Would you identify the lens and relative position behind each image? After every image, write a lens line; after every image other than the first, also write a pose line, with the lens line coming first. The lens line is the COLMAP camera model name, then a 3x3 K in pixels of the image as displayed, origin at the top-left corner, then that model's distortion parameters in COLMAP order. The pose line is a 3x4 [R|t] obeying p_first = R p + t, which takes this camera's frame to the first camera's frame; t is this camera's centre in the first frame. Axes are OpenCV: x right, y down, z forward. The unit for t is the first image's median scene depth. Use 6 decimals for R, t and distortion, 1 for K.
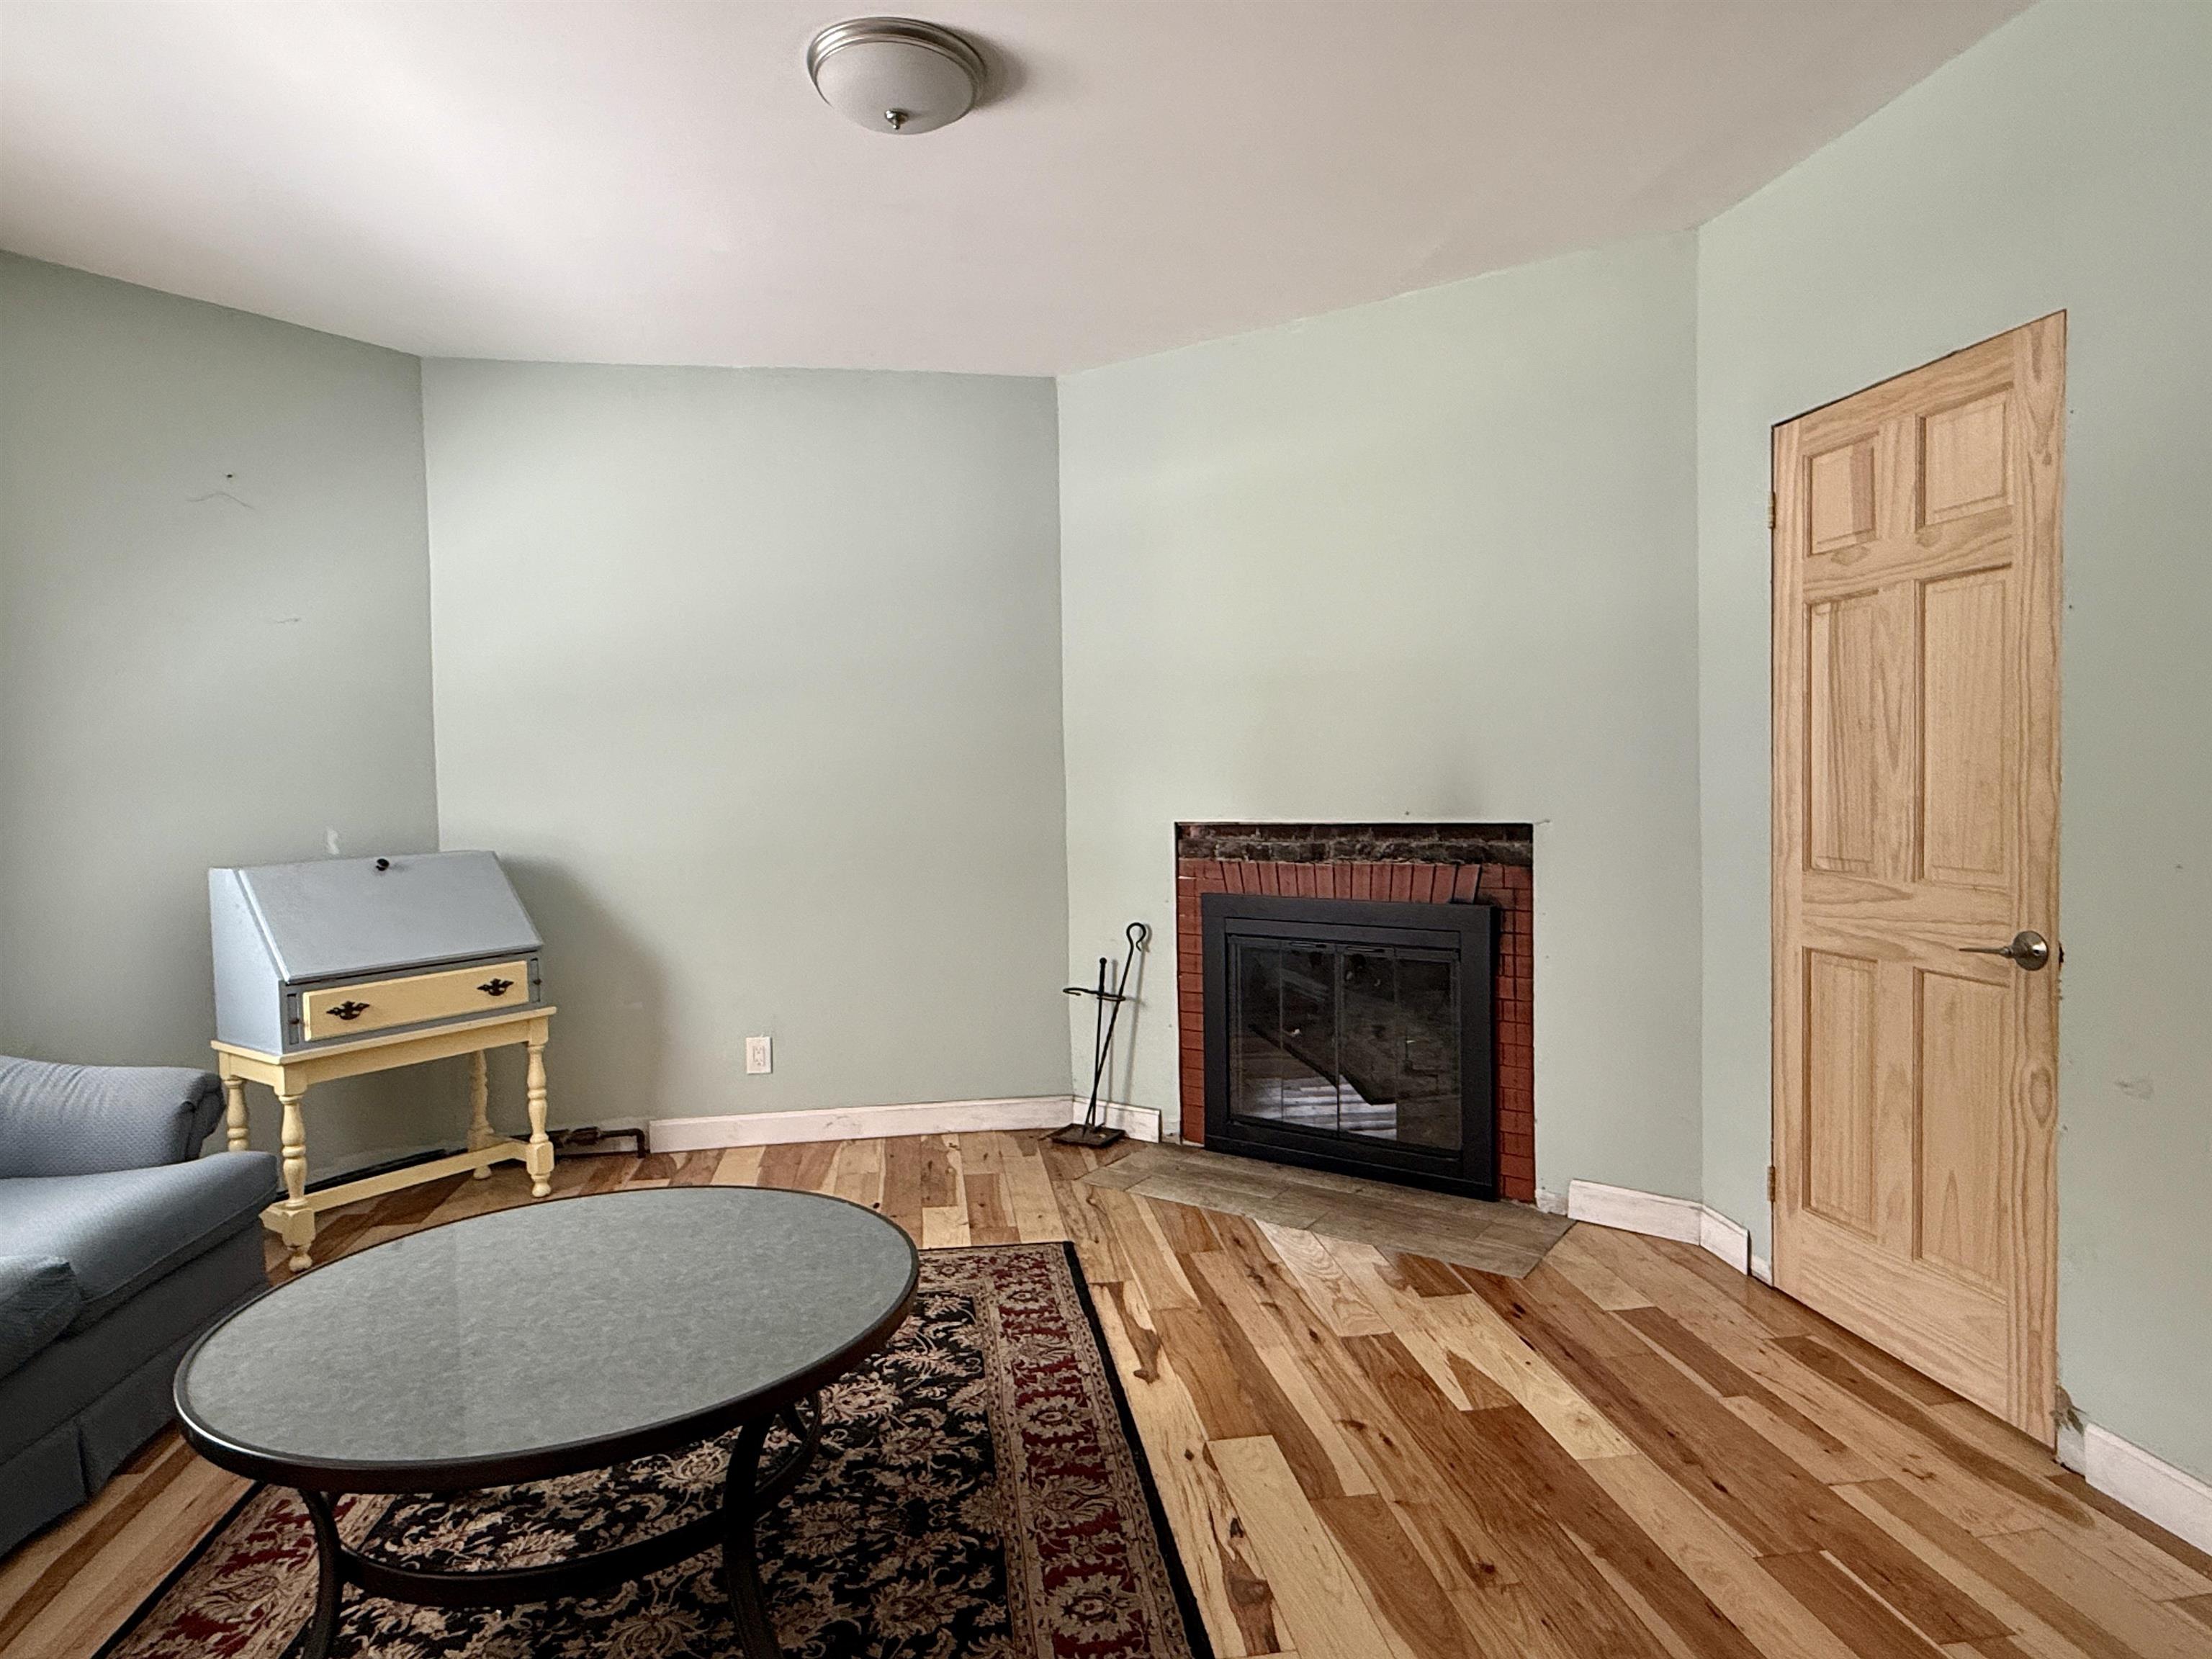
lens RADIAL K [[1291.0, 0, 1103.1], [0, 1291.0, 821.1], [0, 0, 1]] dist [0.041986, -0.011012]
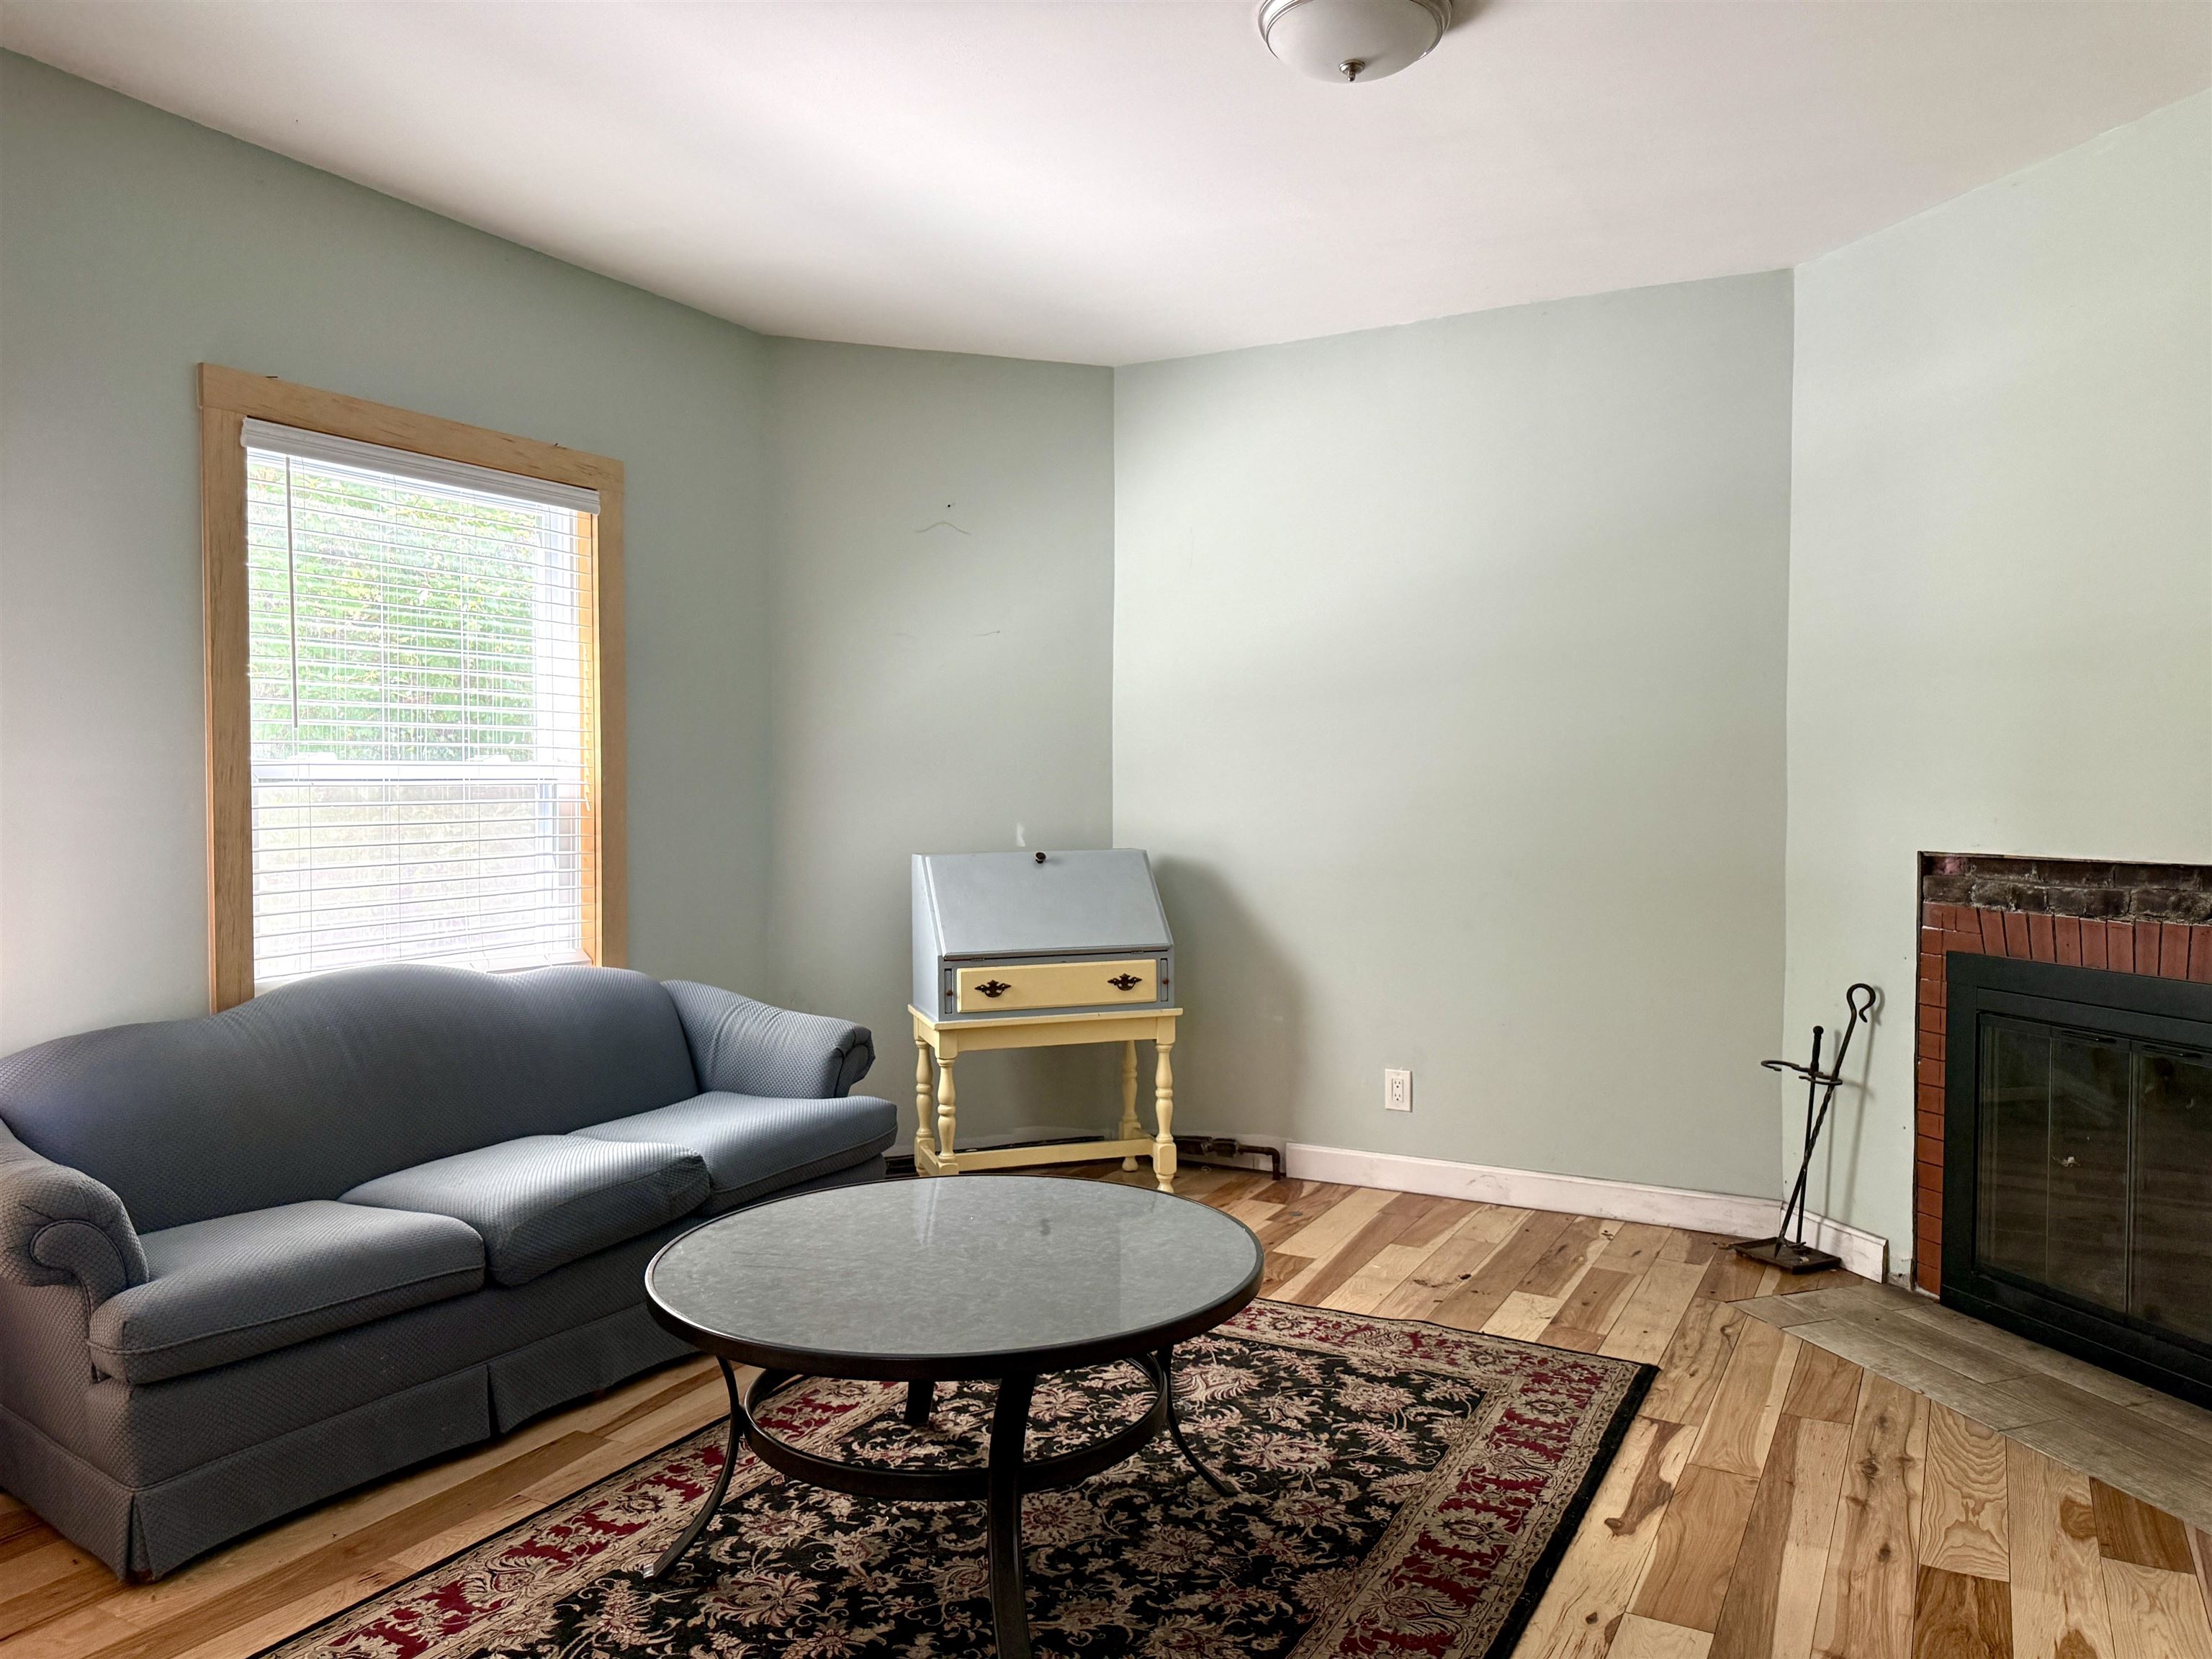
lens RADIAL K [[1568.9, 0, 1108.3], [0, 1568.9, 820.8], [0, 0, 1]] dist [0.059014, -0.032285]
pose [[0.809618, 0.034413, -0.585947, 0.263764], [-0.036514, 0.999299, 0.008237, -0.008525], [0.585820, 0.014726, 0.810307, 0.000314]]
